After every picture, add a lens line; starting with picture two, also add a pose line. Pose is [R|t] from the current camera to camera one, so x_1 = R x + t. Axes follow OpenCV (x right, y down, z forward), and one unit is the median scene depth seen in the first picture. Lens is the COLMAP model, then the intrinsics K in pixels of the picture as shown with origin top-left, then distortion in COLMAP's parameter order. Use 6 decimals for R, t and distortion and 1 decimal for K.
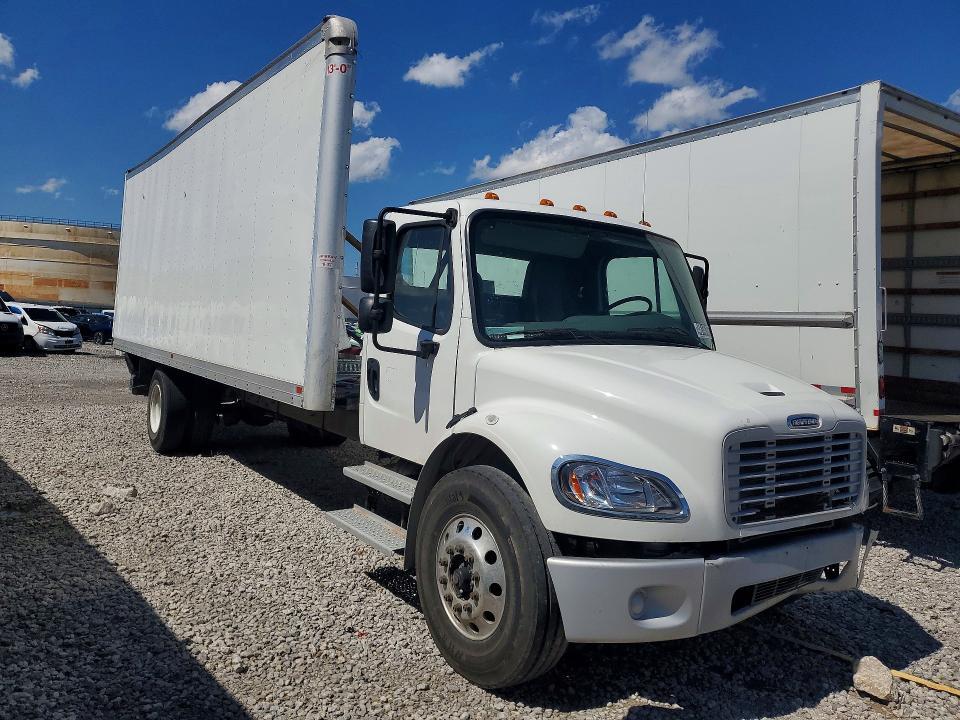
lens RADIAL K [[843.9, 0, 488.0], [0, 843.9, 360.3], [0, 0, 1]] dist [-0.063051, 0.188146]
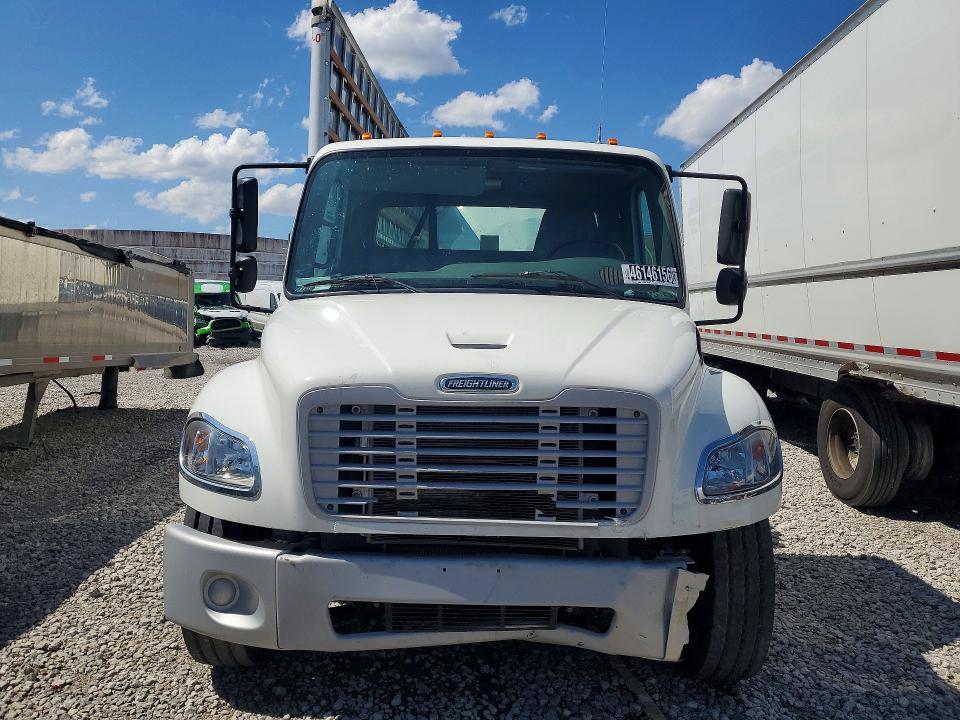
lens RADIAL K [[812.1, 0, 443.1], [0, 812.1, 342.1], [0, 0, 1]] dist [0.014211, -0.006711]
pose [[0.770900, -0.008495, -0.636899, 0.727032], [-0.002450, 0.999864, -0.016303, 0.046908], [0.636951, 0.014128, 0.770775, 0.437490]]
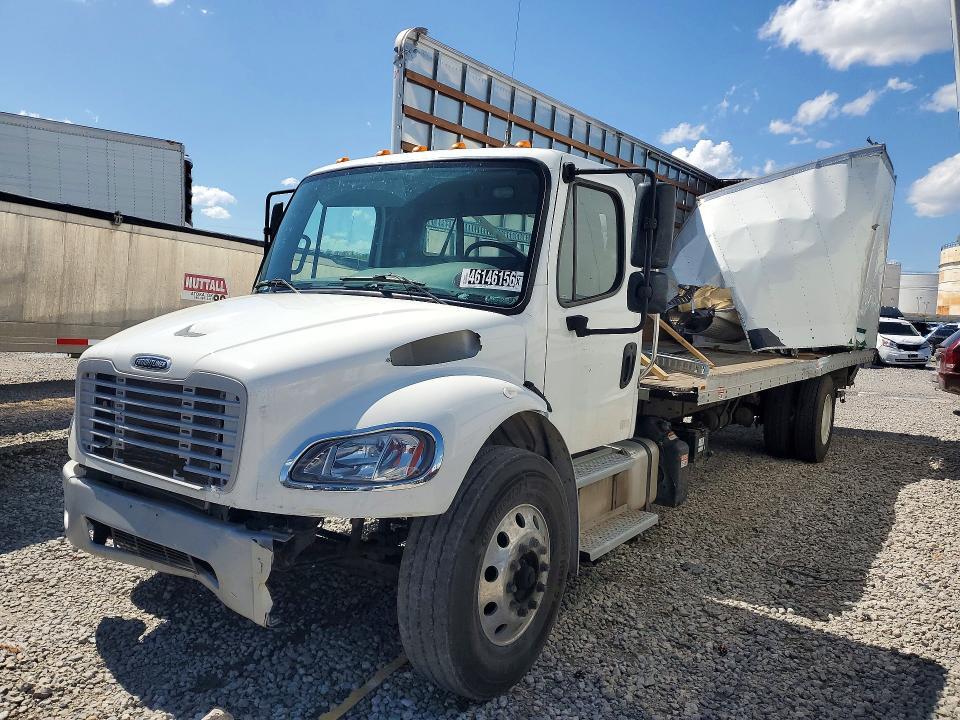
lens RADIAL K [[843.9, 0, 488.0], [0, 843.9, 360.3], [0, 0, 1]] dist [-0.063051, 0.188146]
pose [[0.249177, 0.021173, -0.968227, 1.207573], [-0.065770, 0.997823, 0.004893, 0.040741], [0.966222, 0.062461, 0.250027, 1.042810]]
